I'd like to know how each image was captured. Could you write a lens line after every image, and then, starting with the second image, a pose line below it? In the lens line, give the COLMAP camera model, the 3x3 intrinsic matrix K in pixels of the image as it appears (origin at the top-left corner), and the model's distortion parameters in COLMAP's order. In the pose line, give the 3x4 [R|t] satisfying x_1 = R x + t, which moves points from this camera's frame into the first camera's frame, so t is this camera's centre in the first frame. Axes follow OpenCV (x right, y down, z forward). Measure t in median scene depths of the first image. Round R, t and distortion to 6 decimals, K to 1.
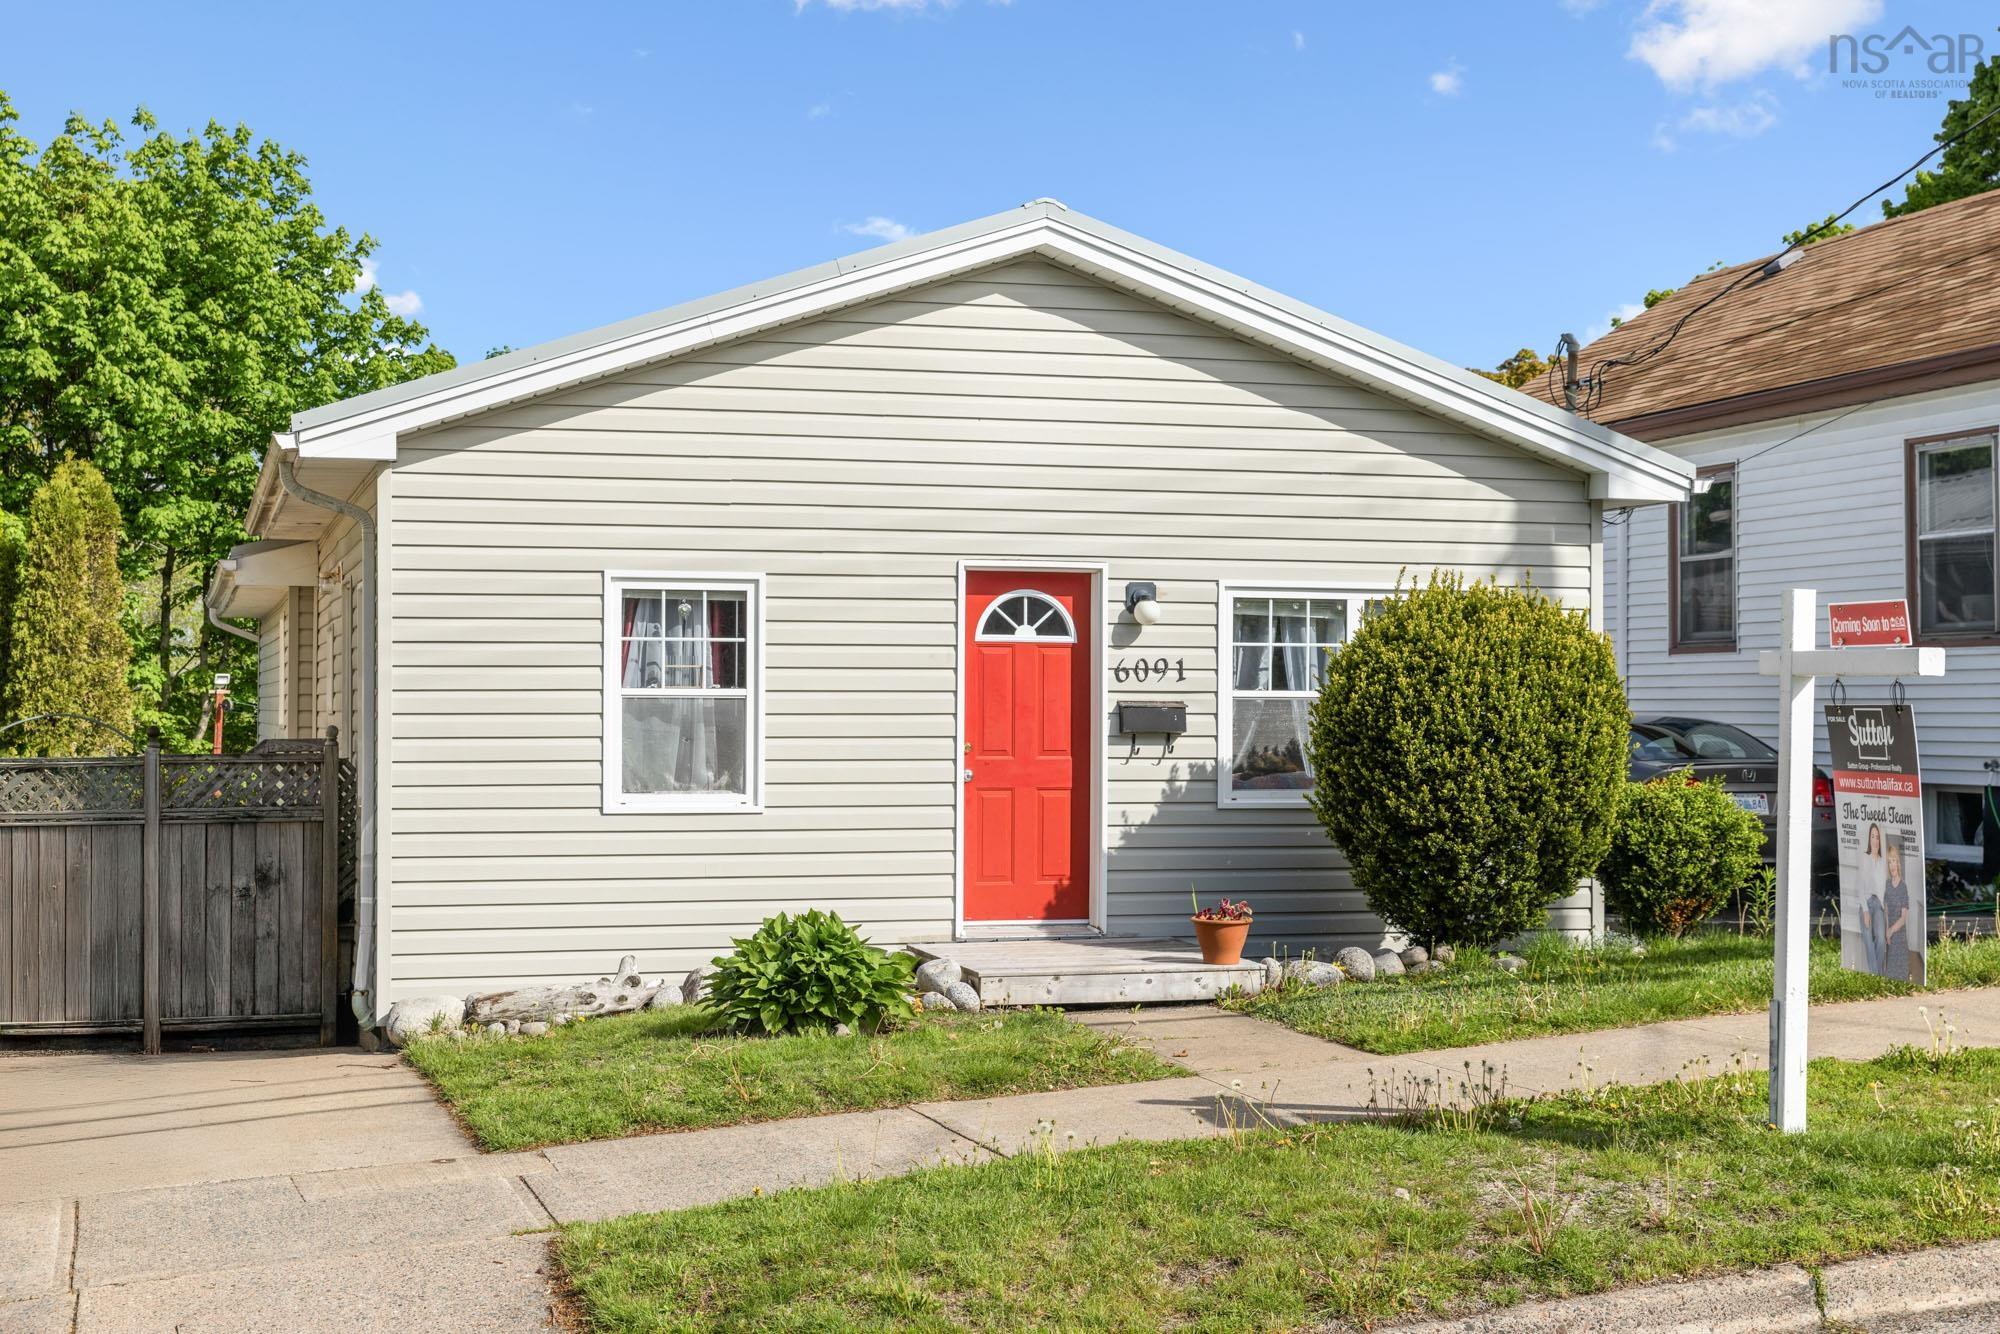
lens RADIAL K [[2765.2, 0, 1000.0], [0, 2765.2, 667.0], [0, 0, 1]] dist [0.006258, -0.012969]
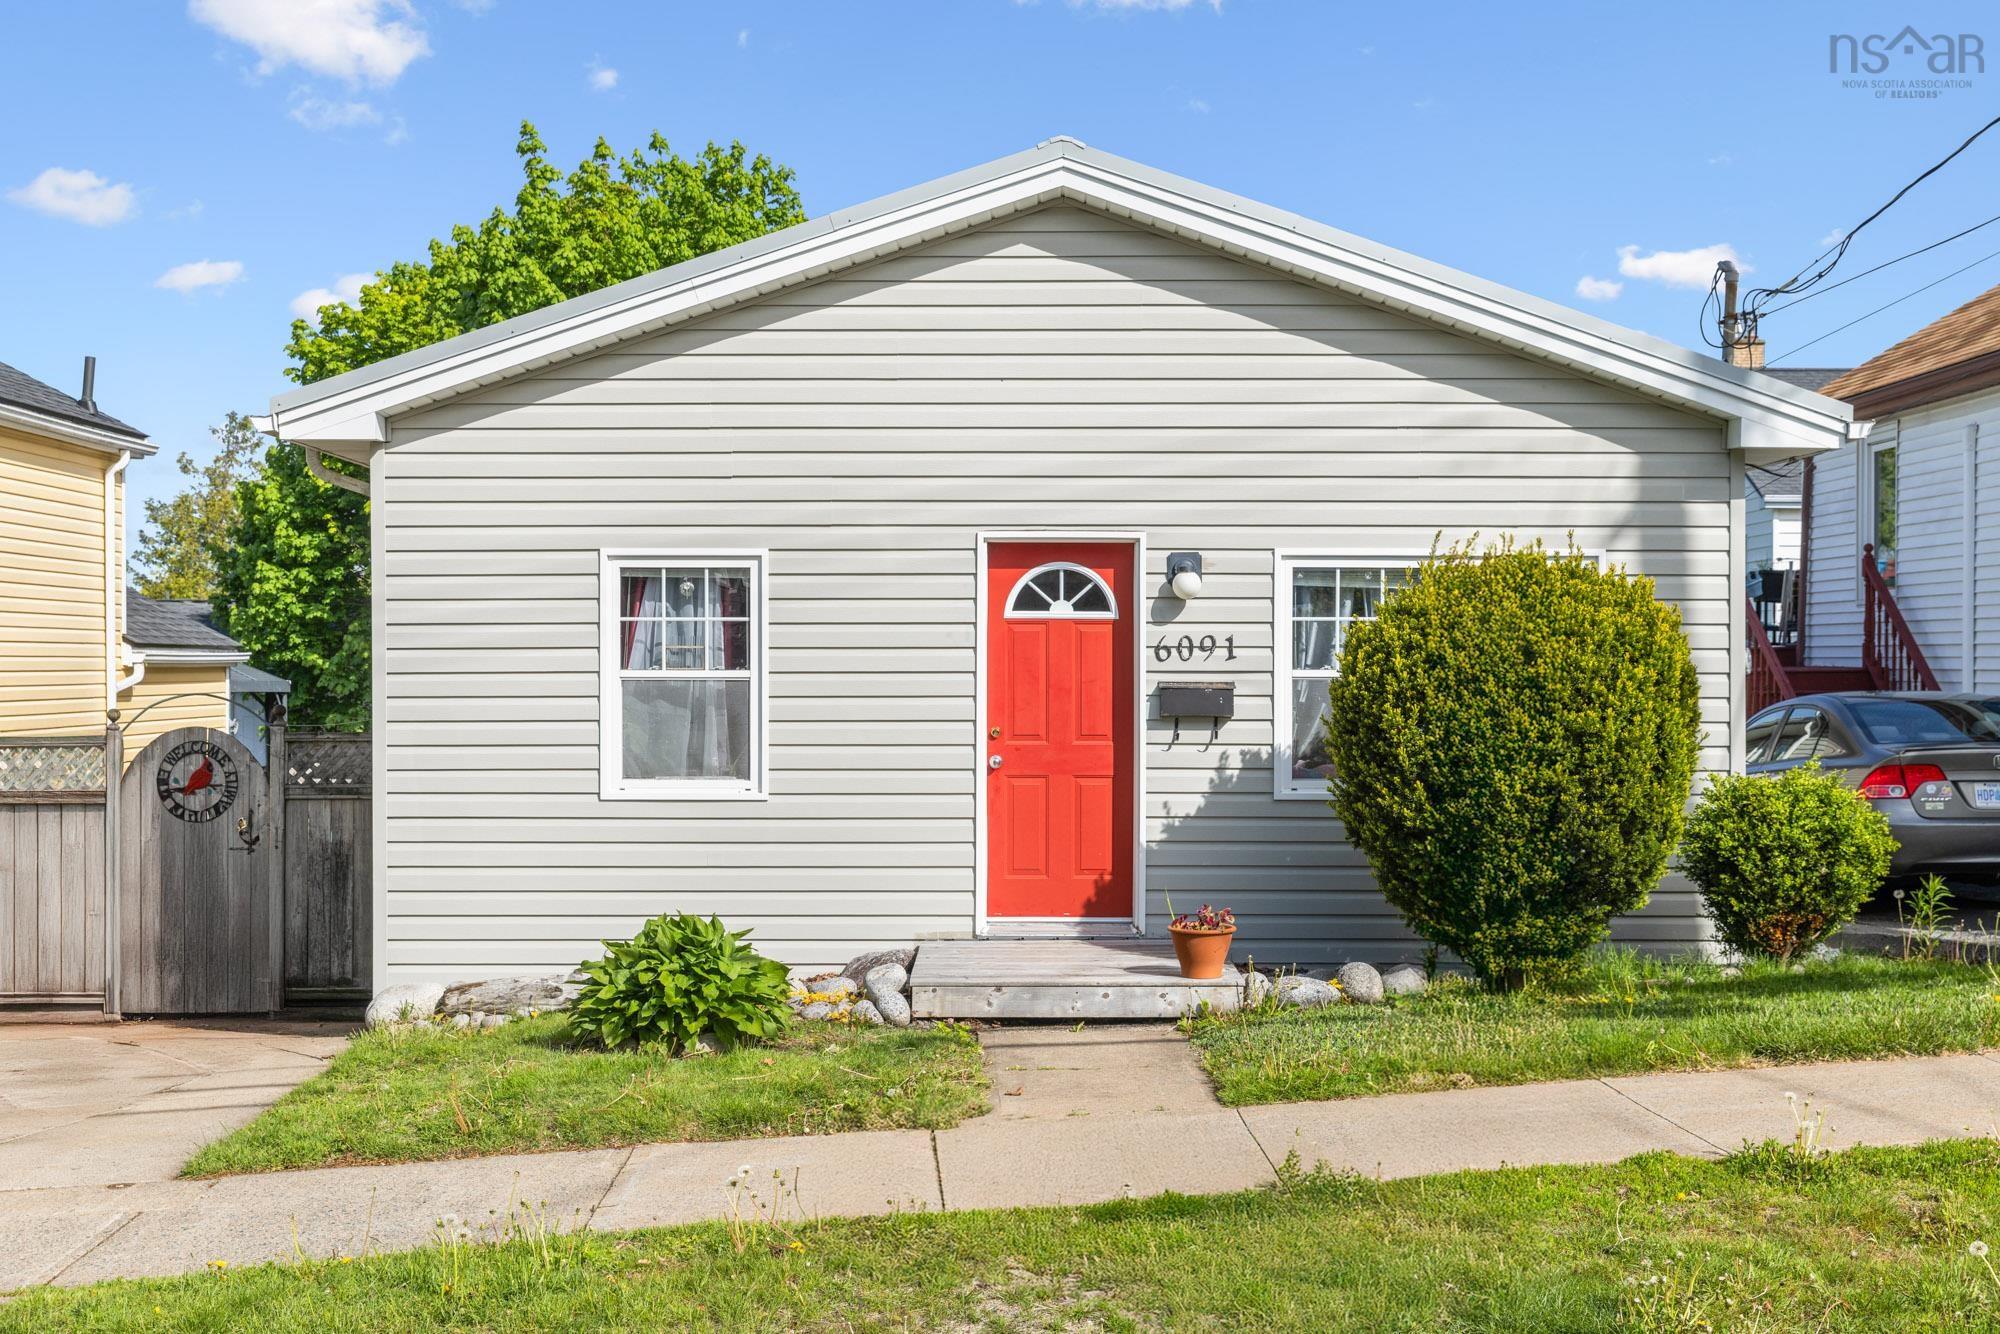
lens RADIAL K [[2482.7, 0, 1000.0], [0, 2482.7, 667.0], [0, 0, 1]] dist [0.003068, 0.005911]
pose [[0.960650, -0.001978, -0.277756, 0.224754], [0.006399, 0.999867, 0.015011, -0.005467], [0.277689, -0.016198, 0.960534, 0.195622]]
